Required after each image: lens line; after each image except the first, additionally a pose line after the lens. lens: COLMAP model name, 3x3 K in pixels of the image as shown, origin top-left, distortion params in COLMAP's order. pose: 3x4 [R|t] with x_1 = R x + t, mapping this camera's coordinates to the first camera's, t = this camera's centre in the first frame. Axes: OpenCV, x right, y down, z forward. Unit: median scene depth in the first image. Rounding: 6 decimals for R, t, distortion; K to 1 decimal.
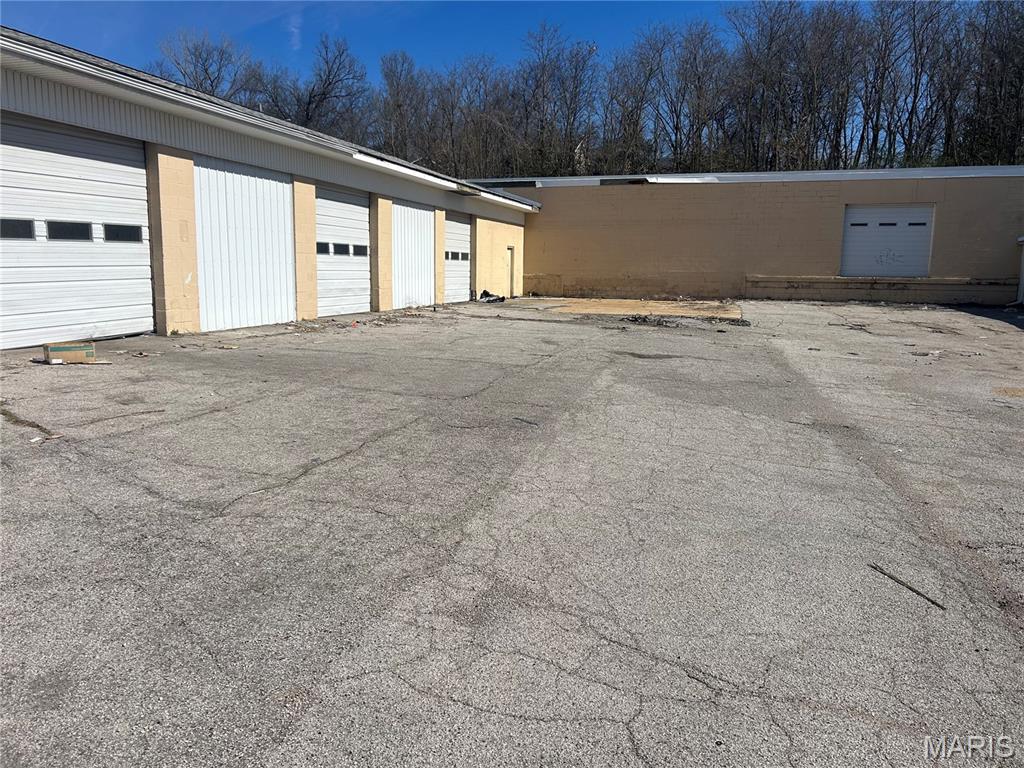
lens RADIAL K [[773.7, 0, 505.5], [0, 773.7, 374.5], [0, 0, 1]] dist [0.056368, -0.054170]
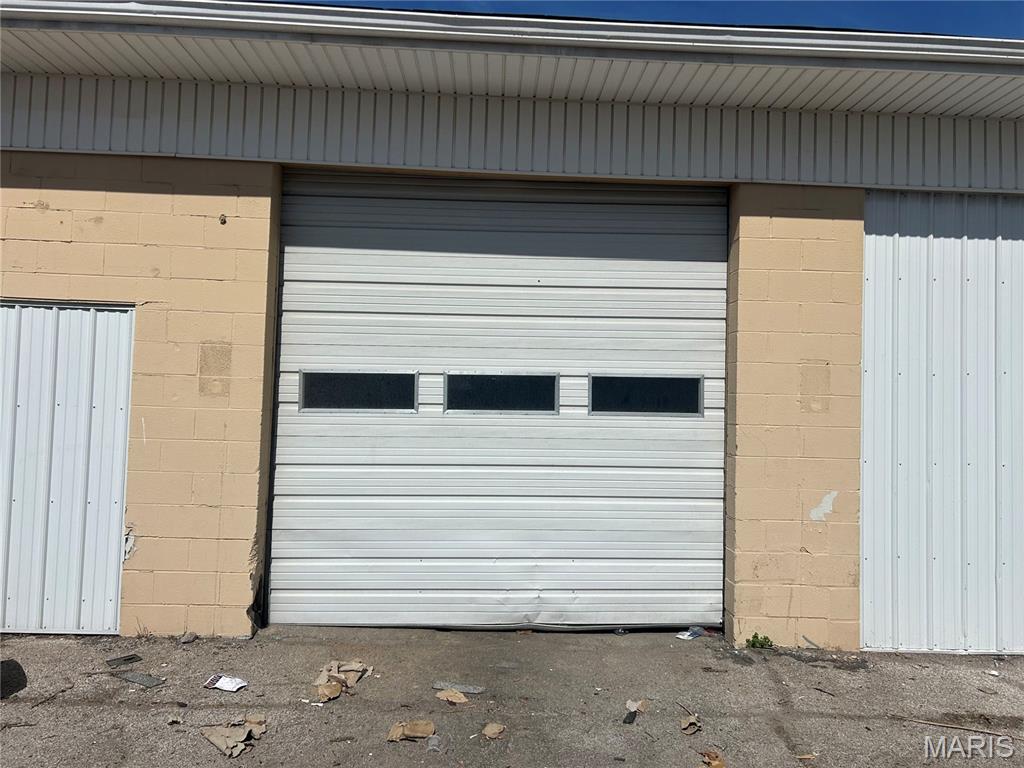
lens RADIAL K [[730.9, 0, 464.4], [0, 730.9, 353.0], [0, 0, 1]] dist [0.037432, -0.096536]
pose [[0.318254, -0.085825, -0.944112, -0.123856], [-0.153330, 0.978121, -0.140603, -0.132325], [0.935523, 0.189509, 0.298132, 0.793588]]
